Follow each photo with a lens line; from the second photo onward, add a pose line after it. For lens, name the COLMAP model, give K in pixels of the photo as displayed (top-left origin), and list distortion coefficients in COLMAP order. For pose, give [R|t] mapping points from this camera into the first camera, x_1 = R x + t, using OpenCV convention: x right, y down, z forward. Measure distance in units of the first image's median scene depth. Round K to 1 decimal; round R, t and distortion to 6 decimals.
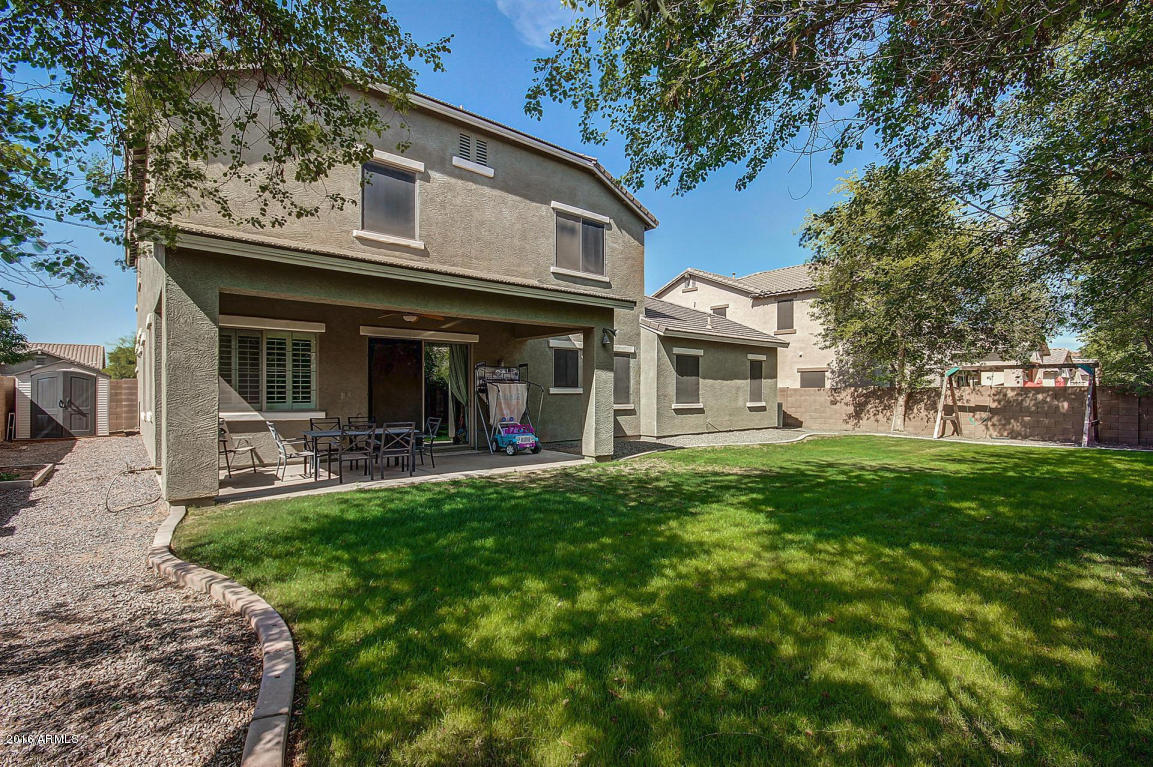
lens RADIAL K [[526.7, 0, 576.5], [0, 526.7, 383.5], [0, 0, 1]] dist [0.000436, -0.000006]
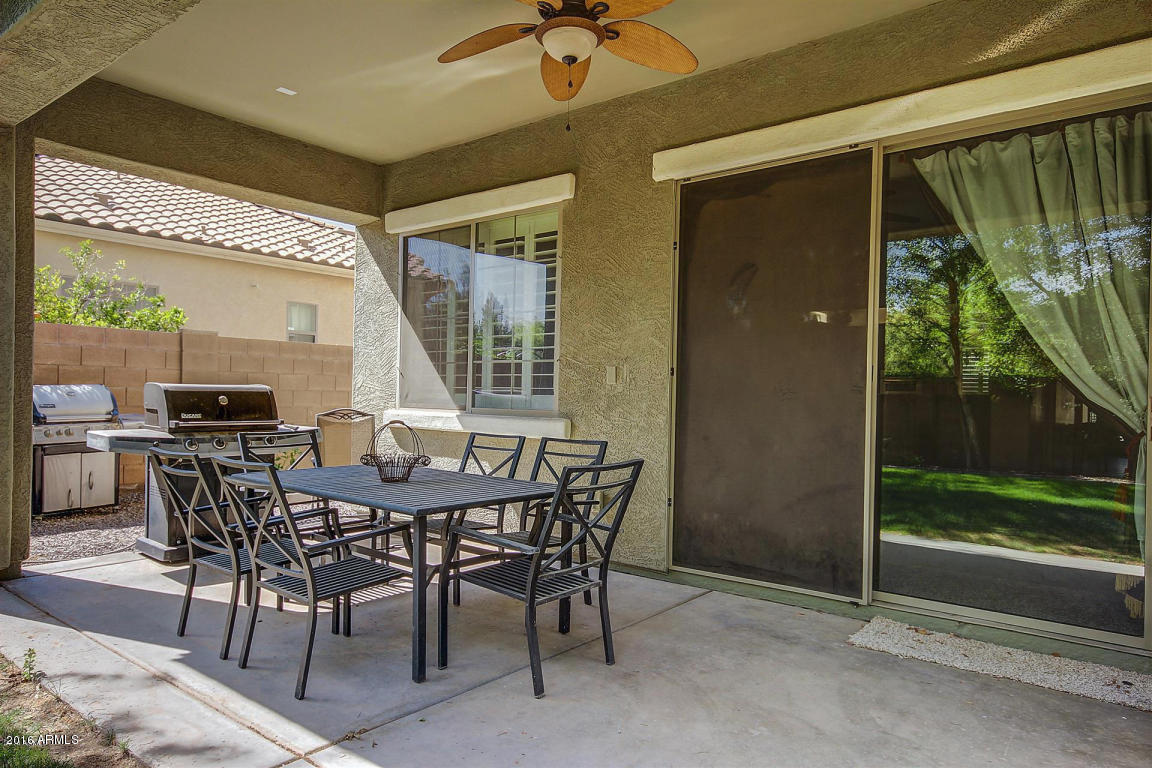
lens RADIAL K [[749.1, 0, 576.0], [0, 749.1, 384.0], [0, 0, 1]] dist [0.000484, 0.000039]
pose [[0.184461, -0.009752, -0.982791, 0.013965], [-0.003734, 0.999937, -0.010623, 0.024038], [0.982833, 0.005630, 0.184413, 0.637429]]
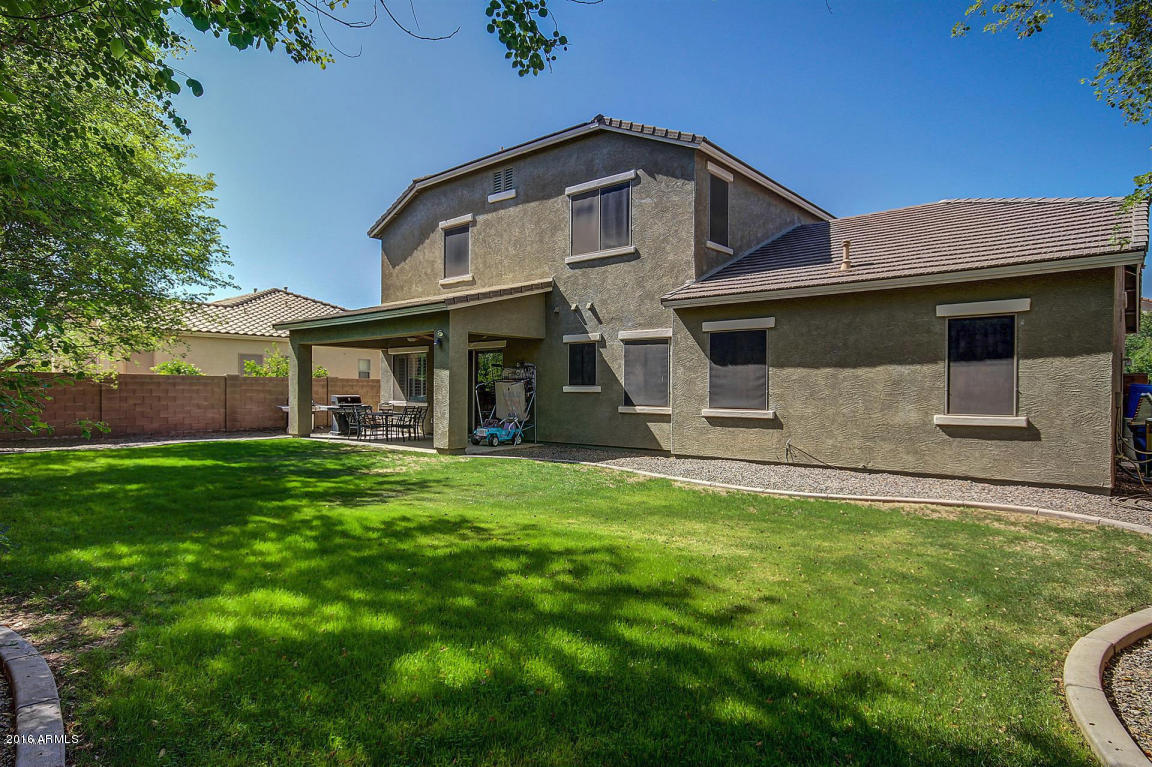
lens RADIAL K [[689.5, 0, 576.0], [0, 689.5, 383.5], [0, 0, 1]] dist [0.007013, -0.000422]
pose [[0.138184, -0.012472, -0.990328, 1.130639], [0.010300, 0.999885, -0.011156, 0.017050], [0.990353, -0.008658, 0.138297, 0.808739]]
